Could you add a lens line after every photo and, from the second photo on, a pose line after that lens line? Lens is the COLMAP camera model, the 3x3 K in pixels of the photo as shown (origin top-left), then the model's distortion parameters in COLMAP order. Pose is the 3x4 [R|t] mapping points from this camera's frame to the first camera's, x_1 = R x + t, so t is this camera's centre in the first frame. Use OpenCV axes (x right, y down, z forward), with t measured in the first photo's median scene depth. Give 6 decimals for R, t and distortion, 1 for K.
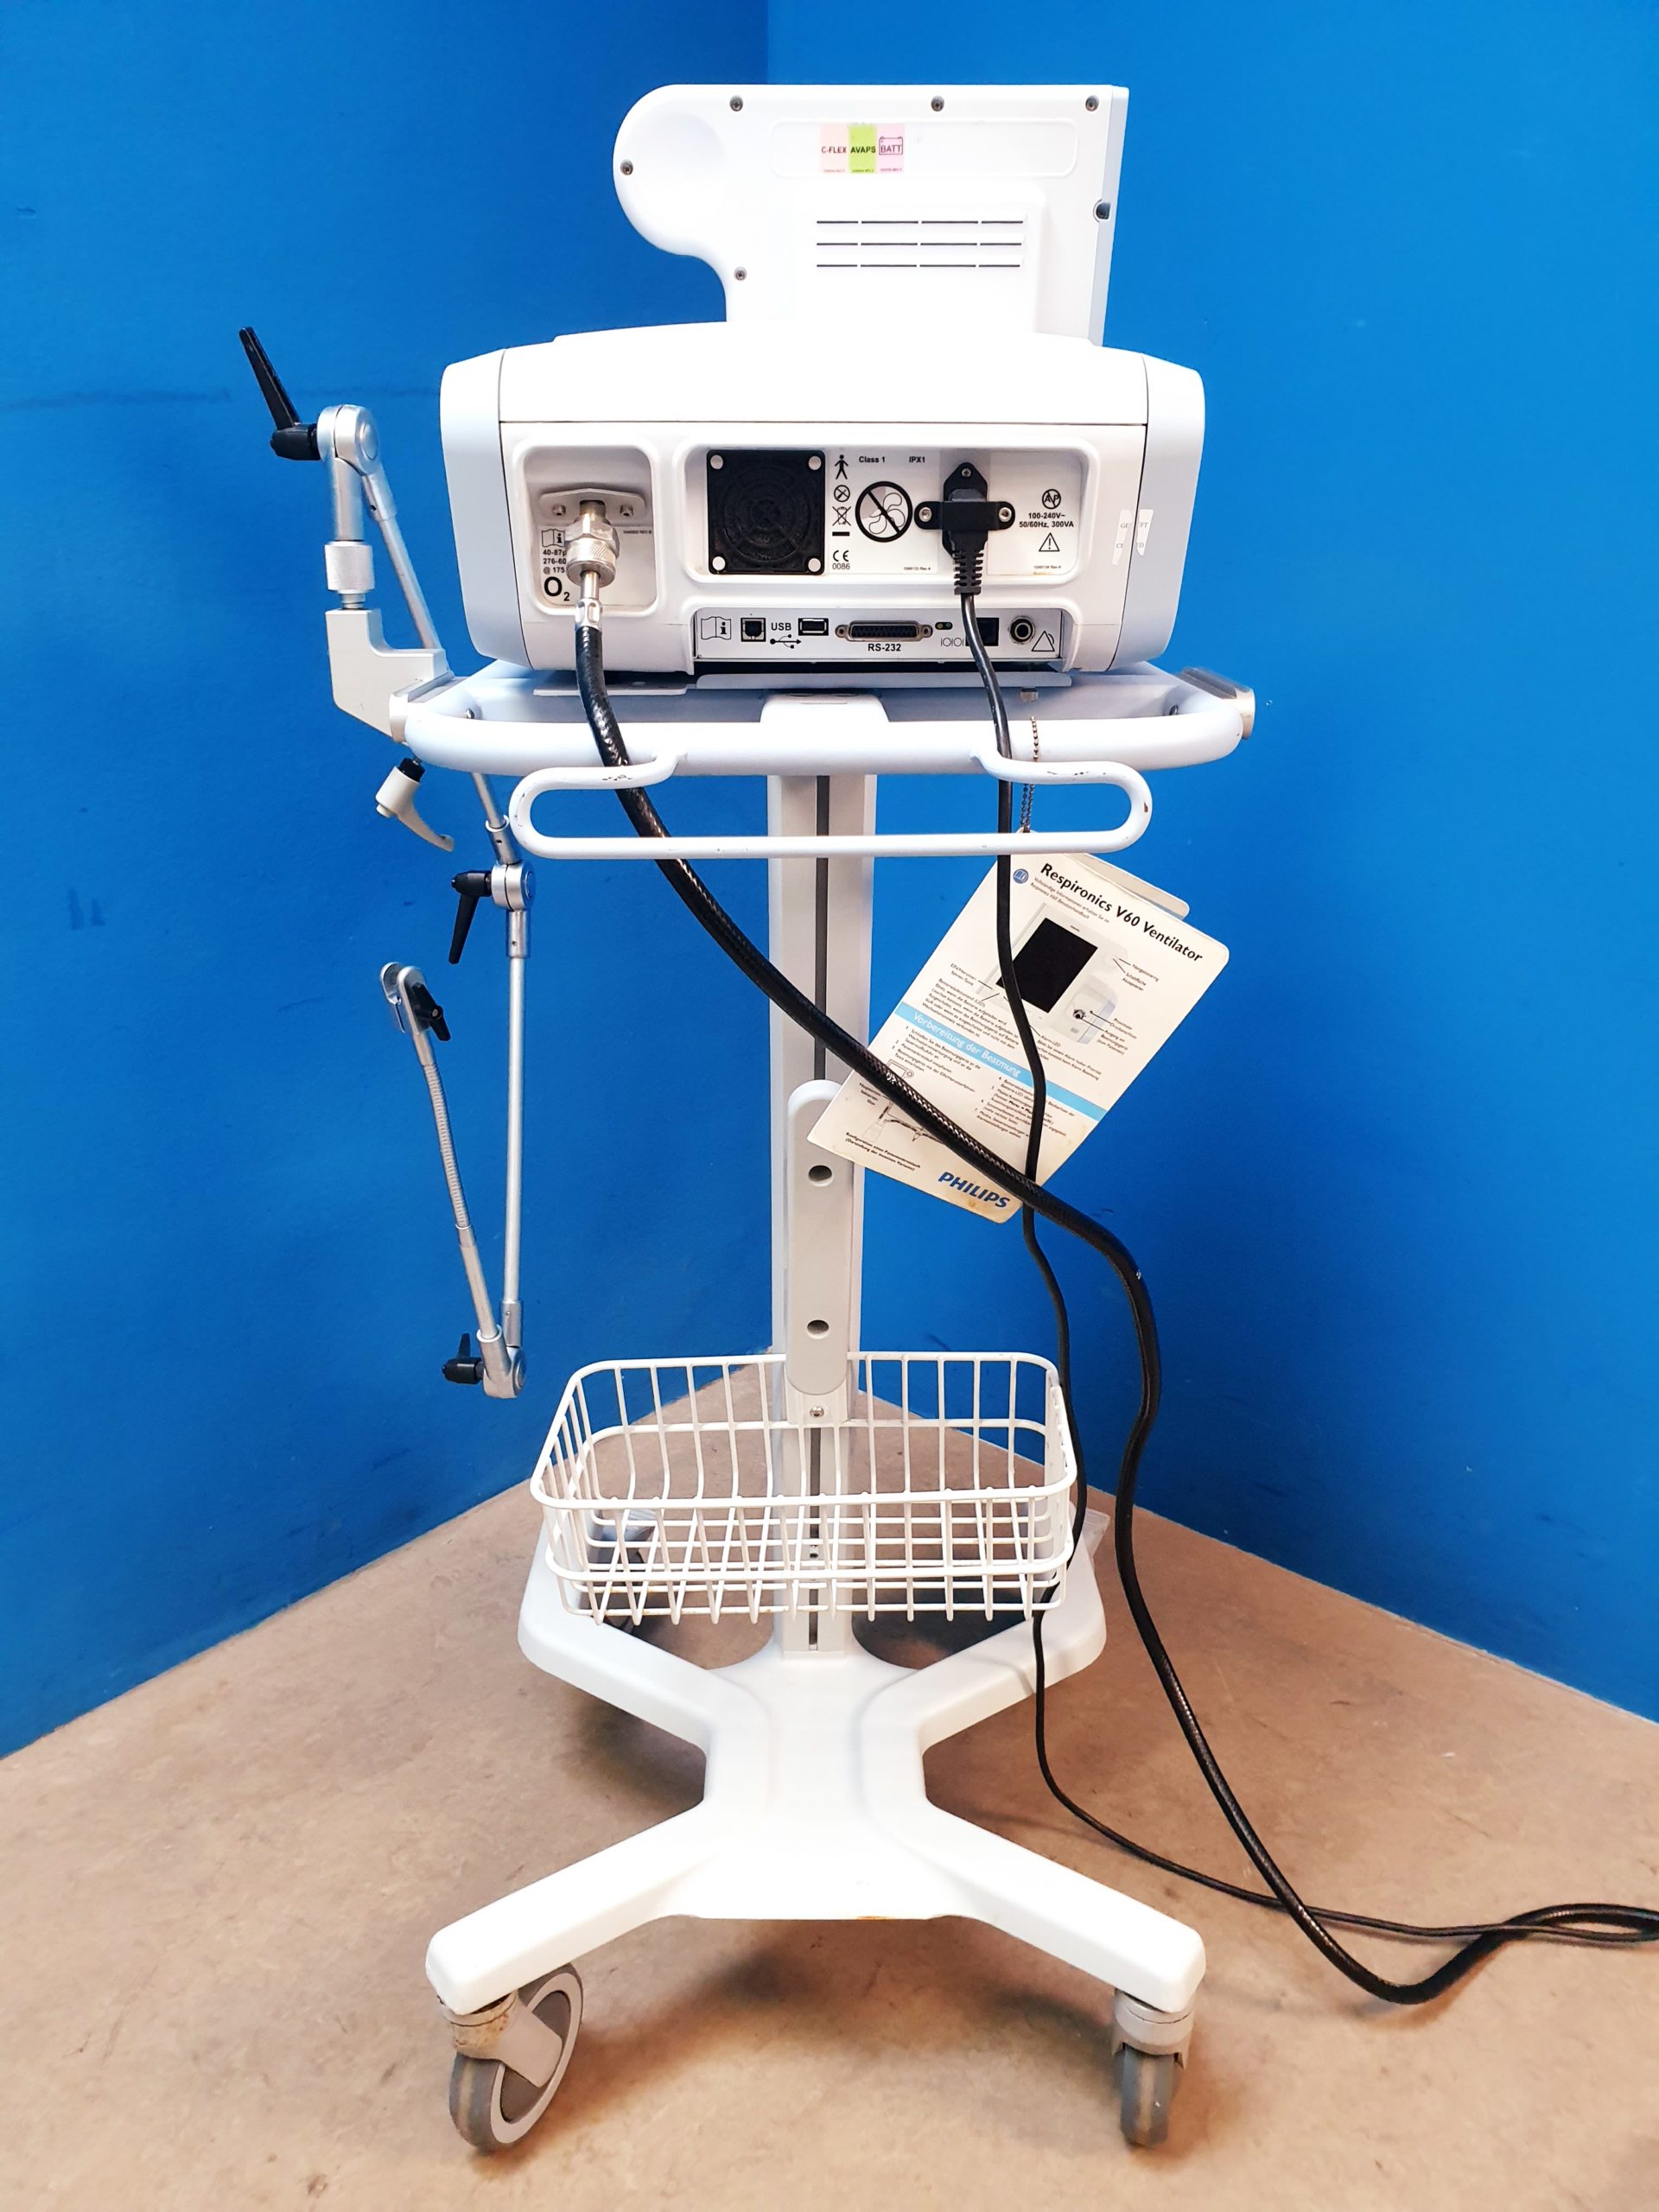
lens RADIAL K [[1744.1, 0, 801.3], [0, 1744.1, 1128.9], [0, 0, 1]] dist [0.012770, 0.014517]
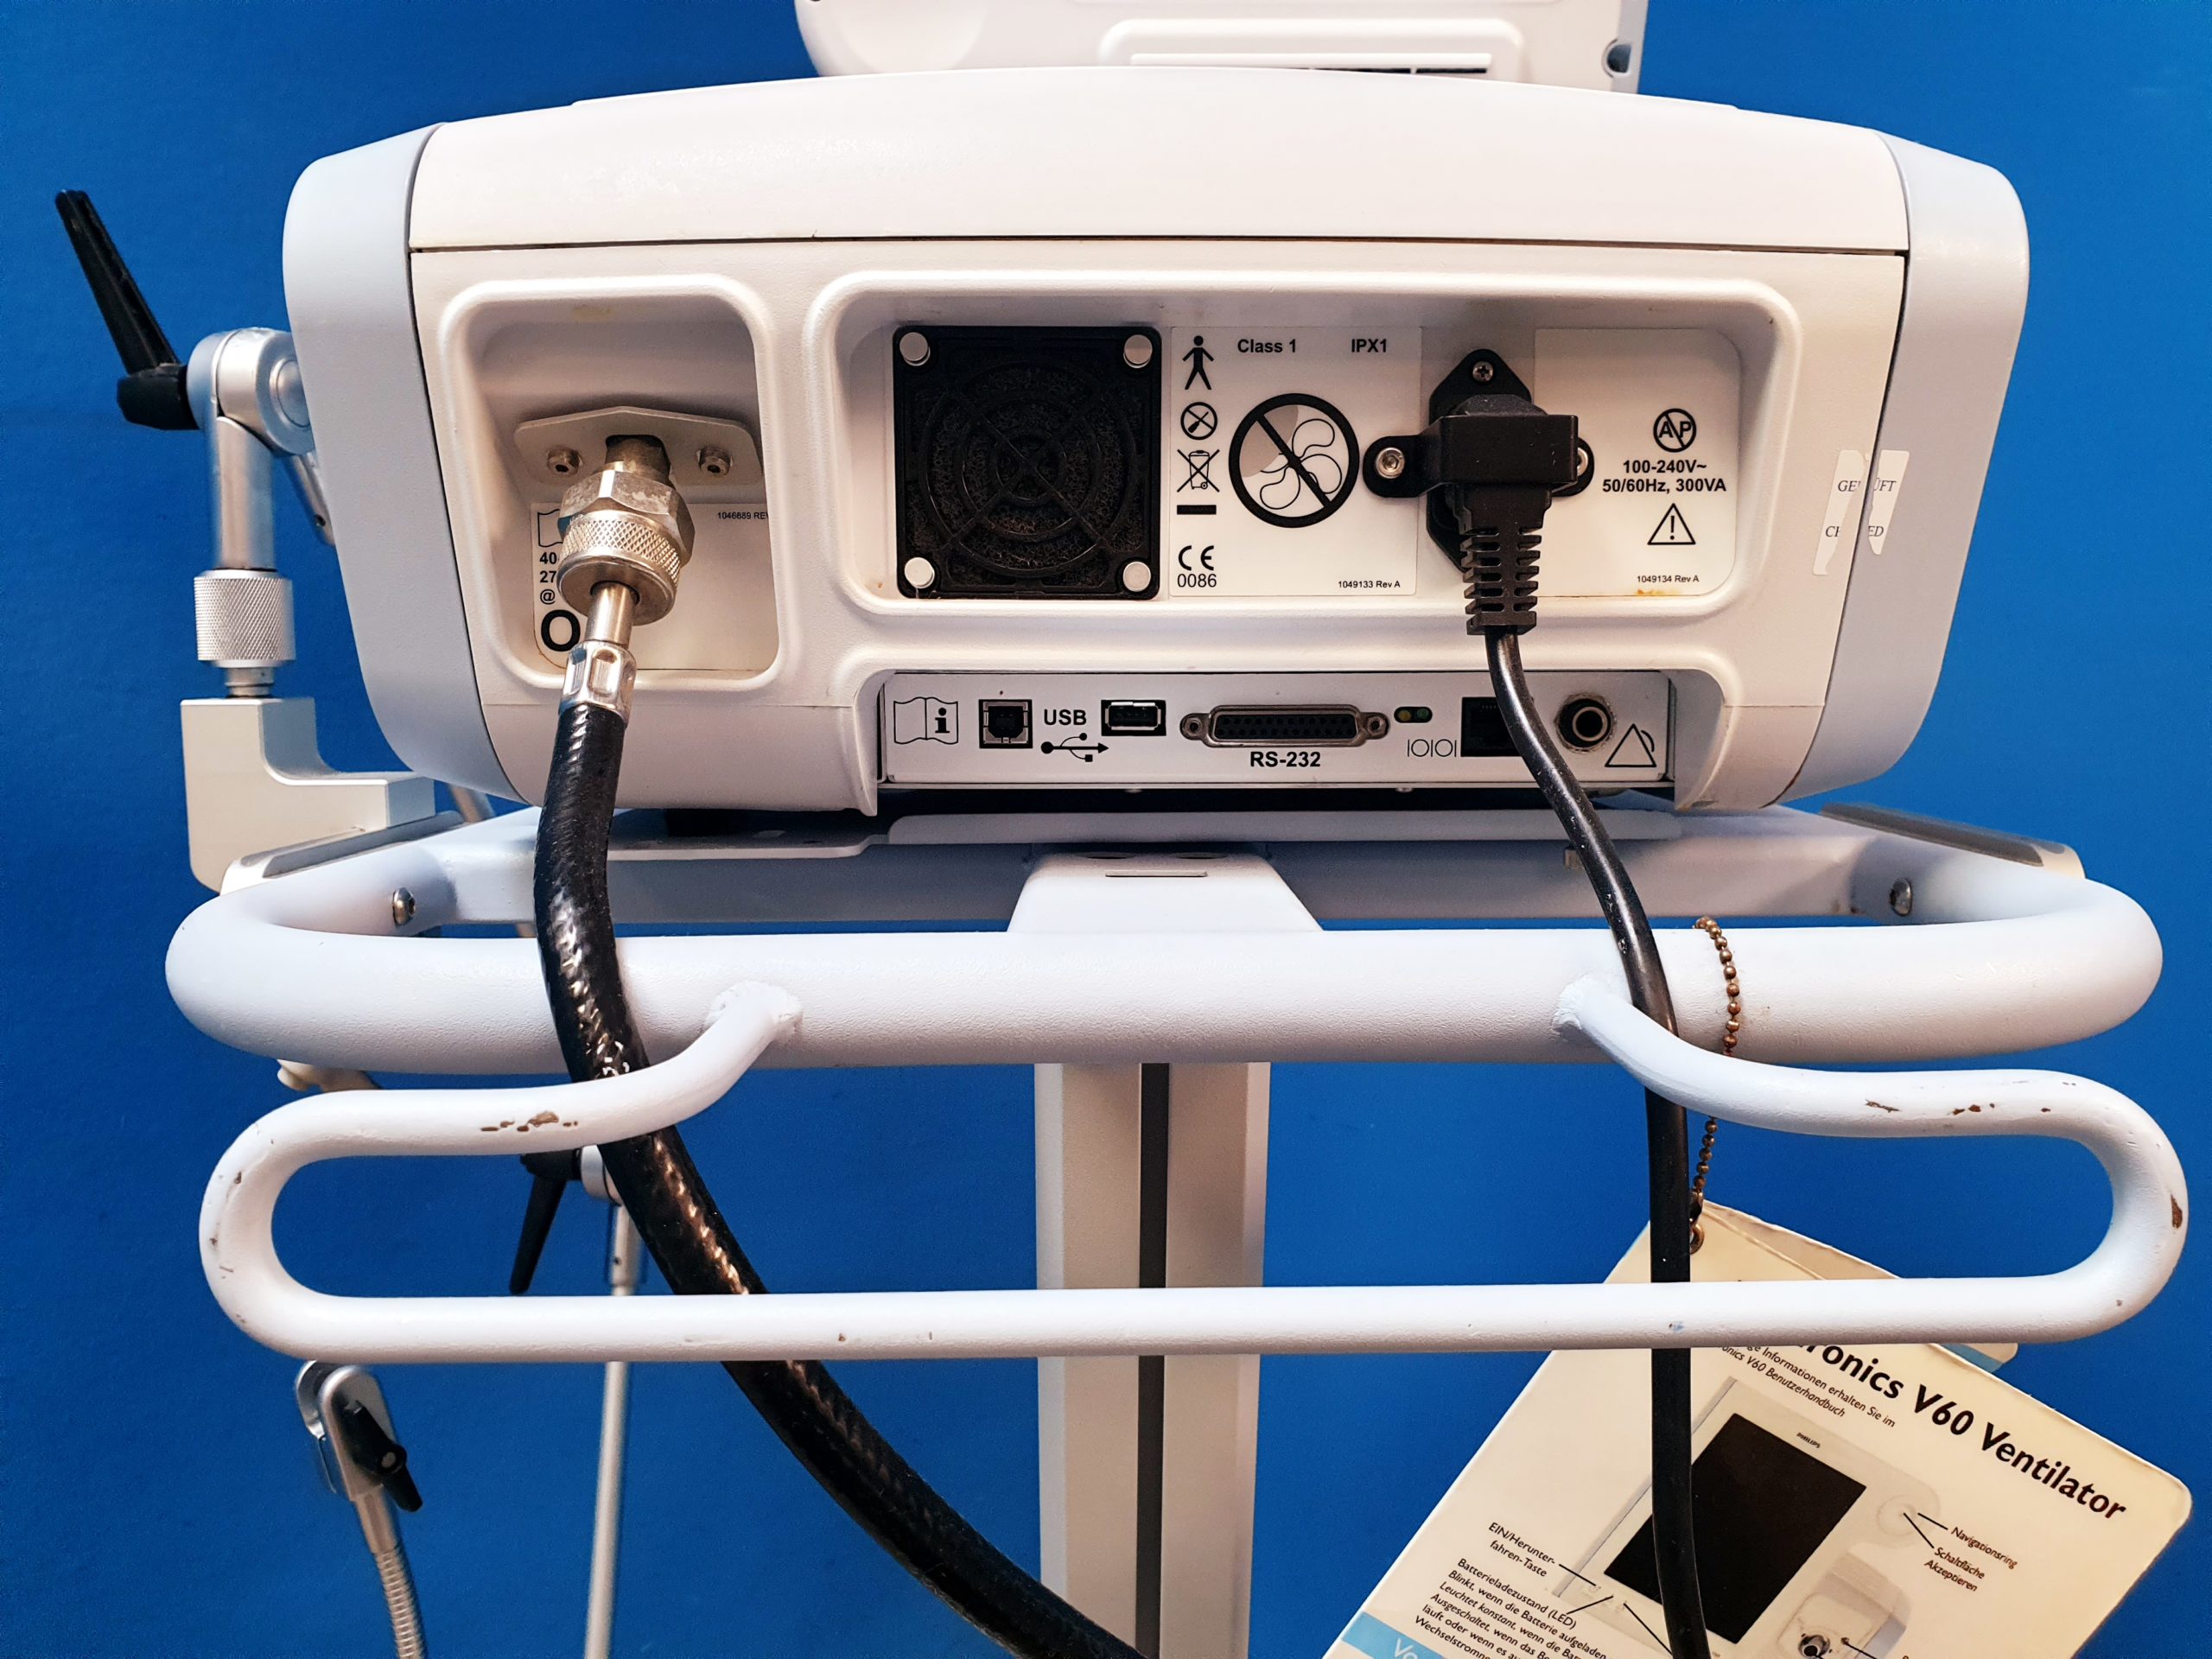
lens RADIAL K [[1744.1, 0, 1093.4], [0, 1744.1, 834.1], [0, 0, 1]] dist [0.012770, 0.014517]
pose [[0.999963, -0.001501, -0.008418, 0.000066], [-0.000584, 0.970188, -0.242352, -0.153195], [0.008531, 0.242348, 0.970152, 0.590164]]
